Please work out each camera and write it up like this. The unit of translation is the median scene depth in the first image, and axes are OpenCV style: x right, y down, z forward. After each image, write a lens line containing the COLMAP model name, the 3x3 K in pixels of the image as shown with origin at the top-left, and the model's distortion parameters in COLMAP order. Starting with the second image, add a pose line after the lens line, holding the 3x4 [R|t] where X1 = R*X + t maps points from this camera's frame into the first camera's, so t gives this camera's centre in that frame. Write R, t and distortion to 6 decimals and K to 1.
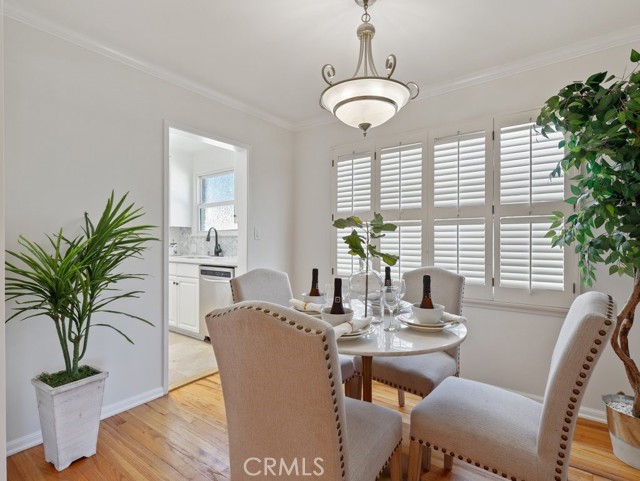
lens RADIAL K [[327.5, 0, 320.7], [0, 327.5, 239.5], [0, 0, 1]] dist [0.008953, -0.001201]
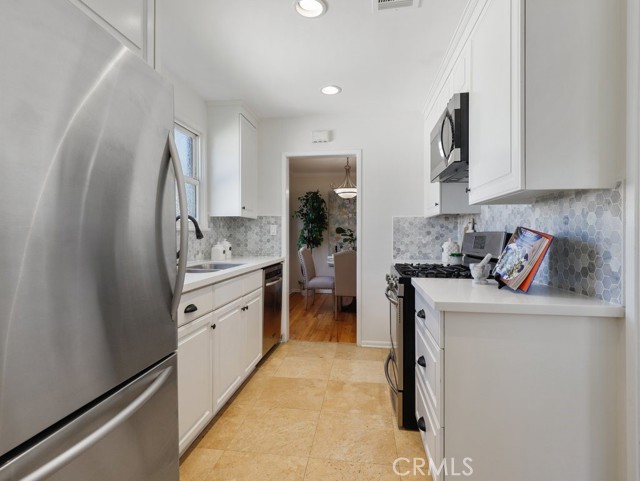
lens RADIAL K [[327.5, 0, 321.0], [0, 327.5, 237.6], [0, 0, 1]] dist [0.008953, -0.001201]
pose [[-0.481398, -0.003389, 0.876495, -1.783332], [0.001421, 0.999988, 0.004647, 0.000972], [-0.876501, 0.003483, -0.481388, 2.004379]]
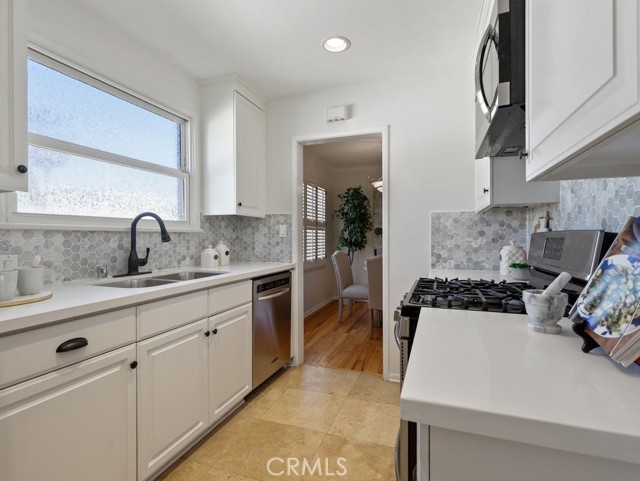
lens RADIAL K [[327.5, 0, 320.2], [0, 327.5, 239.4], [0, 0, 1]] dist [0.008953, -0.001201]
pose [[-0.294319, -0.003834, 0.955700, -1.596470], [0.003444, 0.999981, 0.005072, -0.000029], [-0.955701, 0.004784, -0.294300, 1.695985]]
